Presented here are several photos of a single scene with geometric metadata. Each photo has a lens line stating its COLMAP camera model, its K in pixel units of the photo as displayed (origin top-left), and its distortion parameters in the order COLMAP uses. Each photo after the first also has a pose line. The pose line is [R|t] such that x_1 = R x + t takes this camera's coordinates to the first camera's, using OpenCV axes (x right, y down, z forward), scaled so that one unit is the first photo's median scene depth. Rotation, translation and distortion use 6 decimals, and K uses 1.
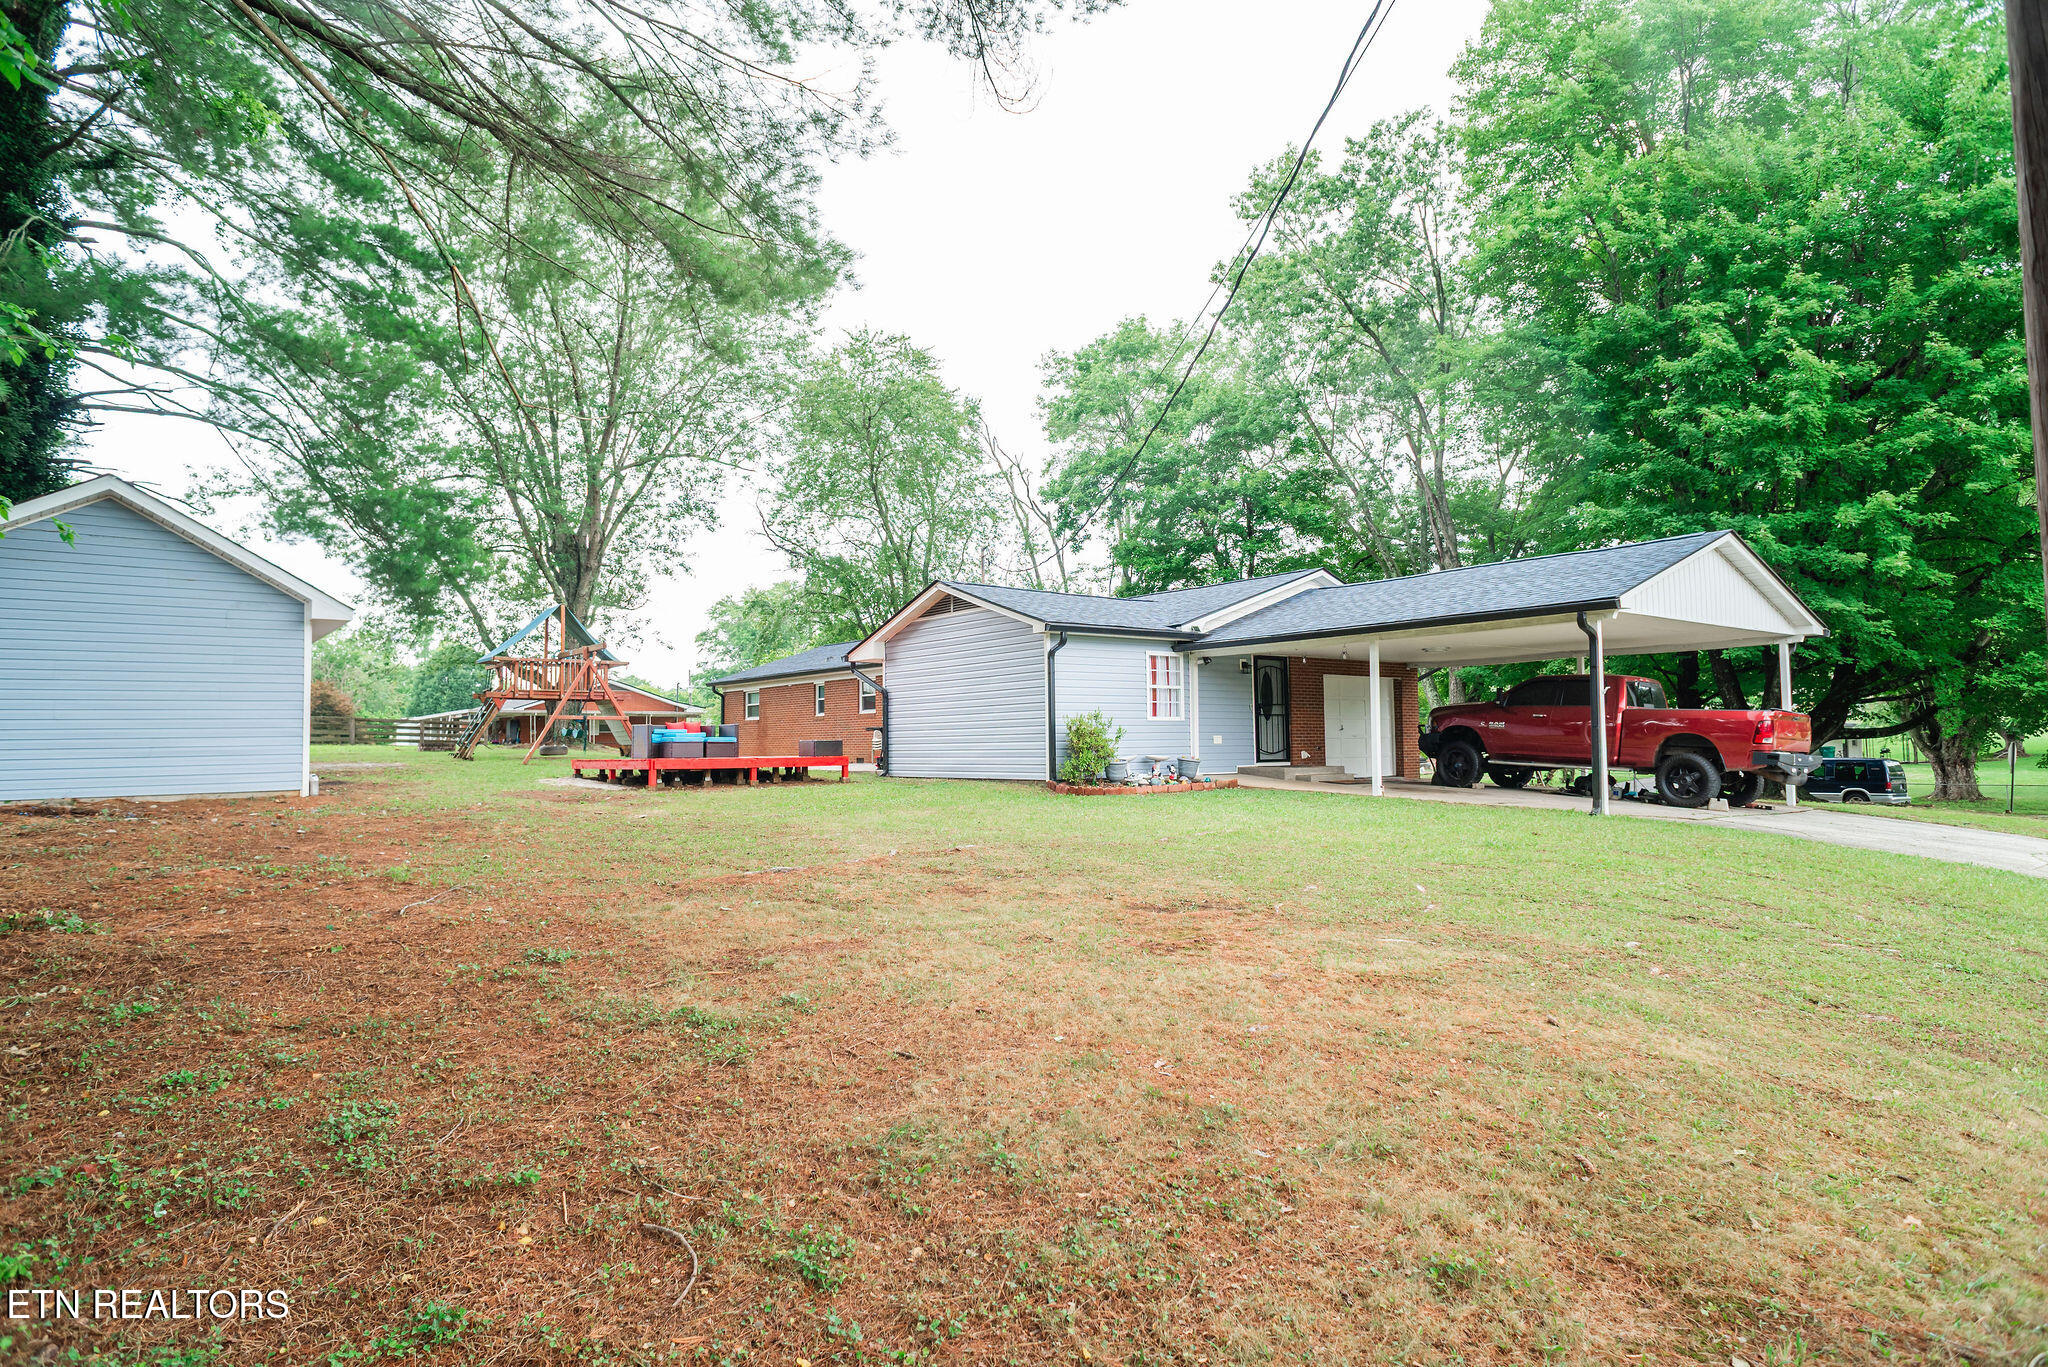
lens RADIAL K [[1134.2, 0, 1024.0], [0, 1134.2, 685.5], [0, 0, 1]] dist [-0.002844, -0.004965]
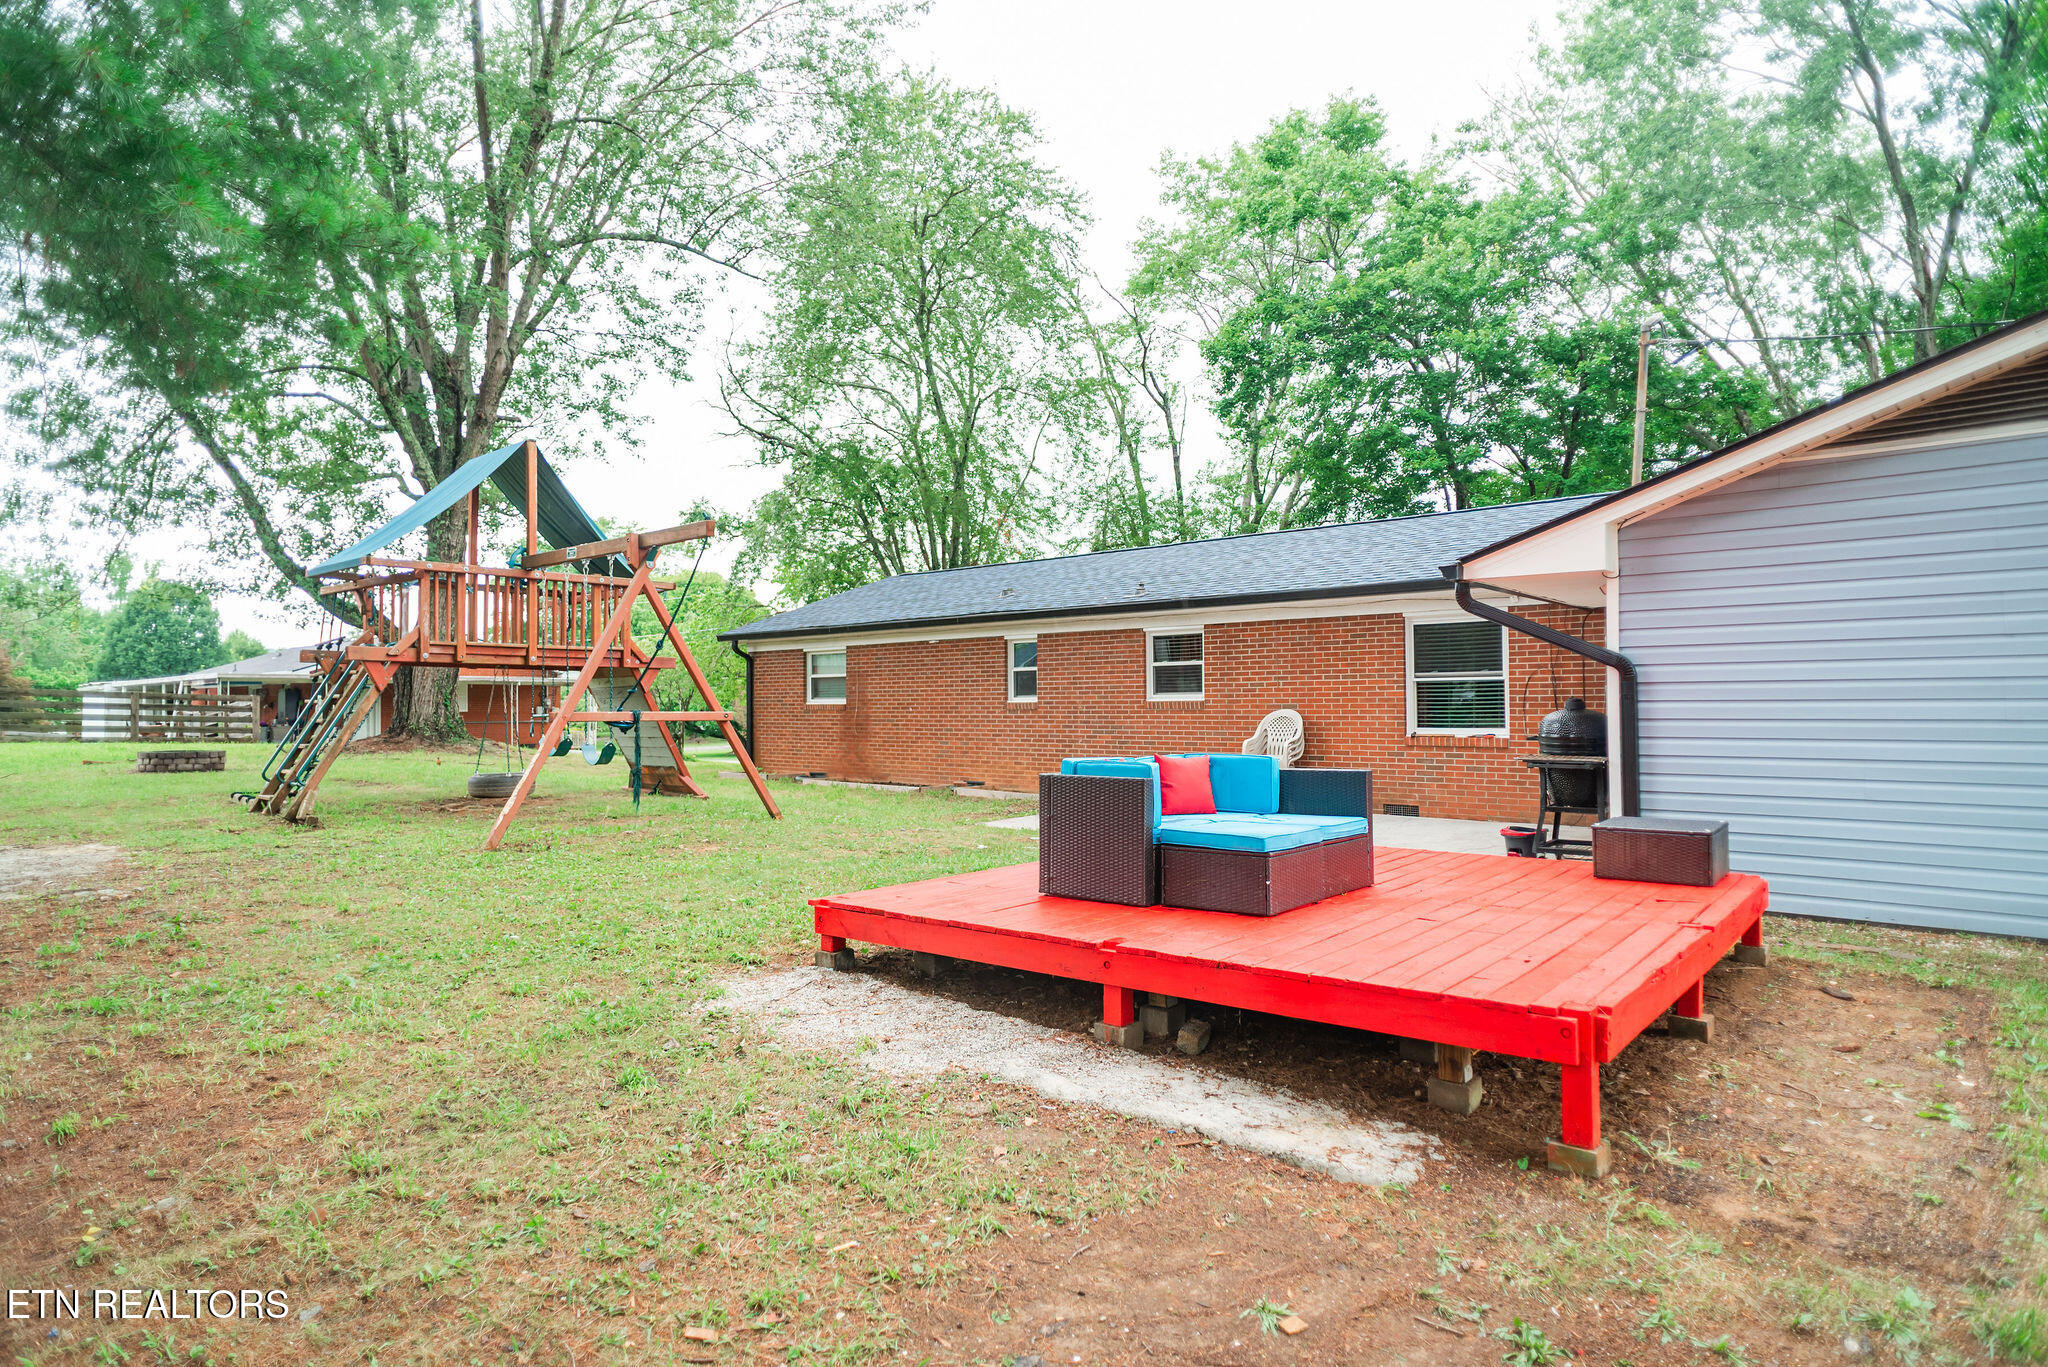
lens RADIAL K [[1134.2, 0, 1023.2], [0, 1134.2, 680.6], [0, 0, 1]] dist [-0.002844, -0.004965]
pose [[0.982080, 0.003426, 0.188431, -0.207344], [-0.009627, 0.999441, 0.032006, 0.000752], [-0.188216, -0.033246, 0.981565, 0.371975]]
